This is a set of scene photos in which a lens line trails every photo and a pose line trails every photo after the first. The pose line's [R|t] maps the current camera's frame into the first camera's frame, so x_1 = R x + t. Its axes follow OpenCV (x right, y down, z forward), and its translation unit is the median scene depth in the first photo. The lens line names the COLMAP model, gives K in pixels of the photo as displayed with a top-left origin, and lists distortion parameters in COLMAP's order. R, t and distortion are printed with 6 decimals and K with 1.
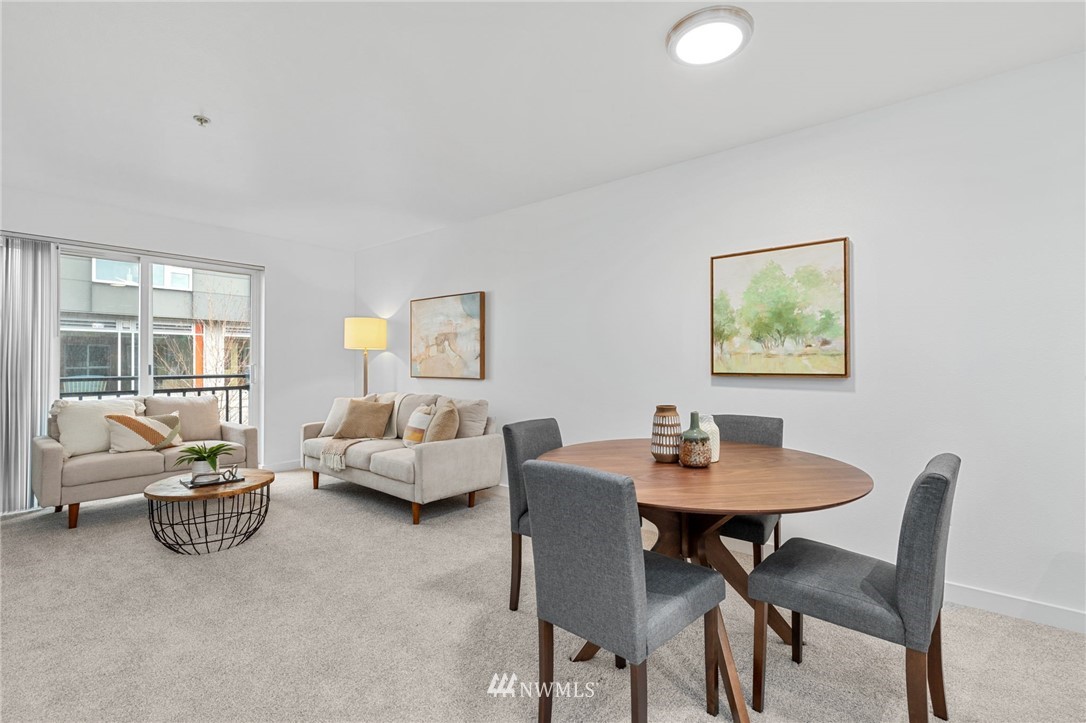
lens RADIAL K [[495.2, 0, 543.3], [0, 495.2, 357.7], [0, 0, 1]] dist [0.009719, -0.000575]
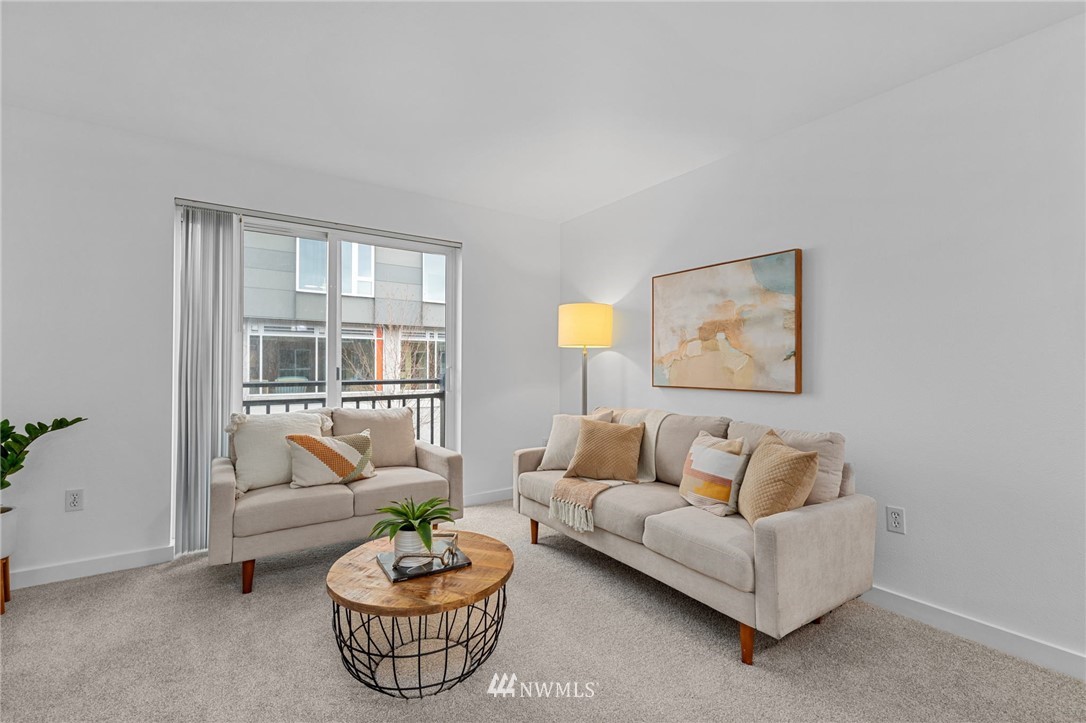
lens RADIAL K [[495.2, 0, 544.9], [0, 495.2, 362.9], [0, 0, 1]] dist [0.009719, -0.000575]
pose [[0.961382, 0.001256, -0.275215, -0.256612], [-0.000426, 0.999995, 0.003077, 0.004372], [0.275218, -0.002841, 0.961378, 0.332617]]
